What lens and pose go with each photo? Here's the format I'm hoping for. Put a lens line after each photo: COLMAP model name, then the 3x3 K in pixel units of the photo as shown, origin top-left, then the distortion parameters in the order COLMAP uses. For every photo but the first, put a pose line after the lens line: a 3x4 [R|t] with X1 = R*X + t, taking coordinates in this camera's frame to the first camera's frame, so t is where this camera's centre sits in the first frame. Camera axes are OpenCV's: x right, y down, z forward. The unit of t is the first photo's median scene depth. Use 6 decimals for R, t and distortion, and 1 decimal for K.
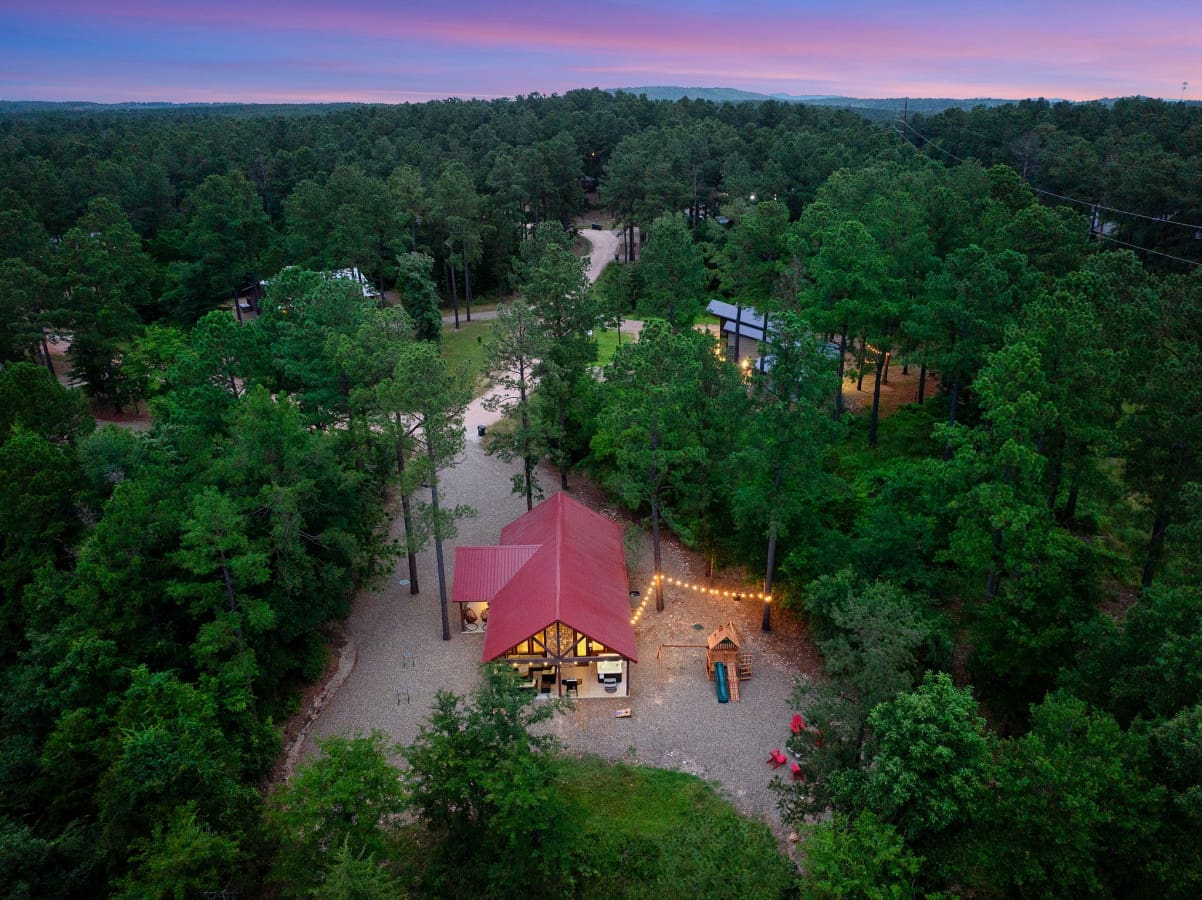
lens RADIAL K [[851.9, 0, 598.1], [0, 851.9, 449.0], [0, 0, 1]] dist [-0.030237, -0.001746]
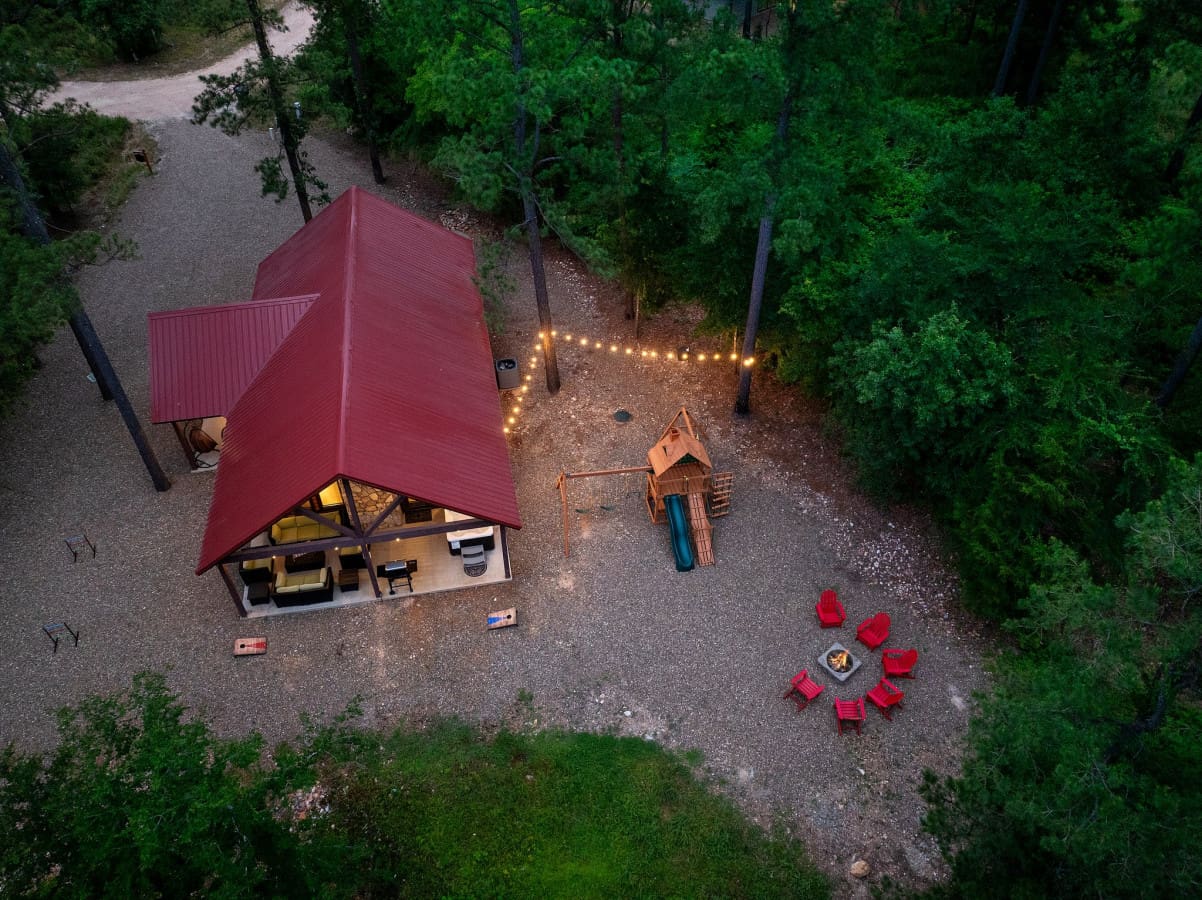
lens RADIAL K [[851.9, 0, 589.6], [0, 851.9, 458.3], [0, 0, 1]] dist [-0.030237, -0.001746]
pose [[0.988781, -0.102386, 0.108759, 0.033443], [0.057158, 0.932052, 0.357788, 0.033116], [-0.138002, -0.347557, 0.927448, 0.505643]]
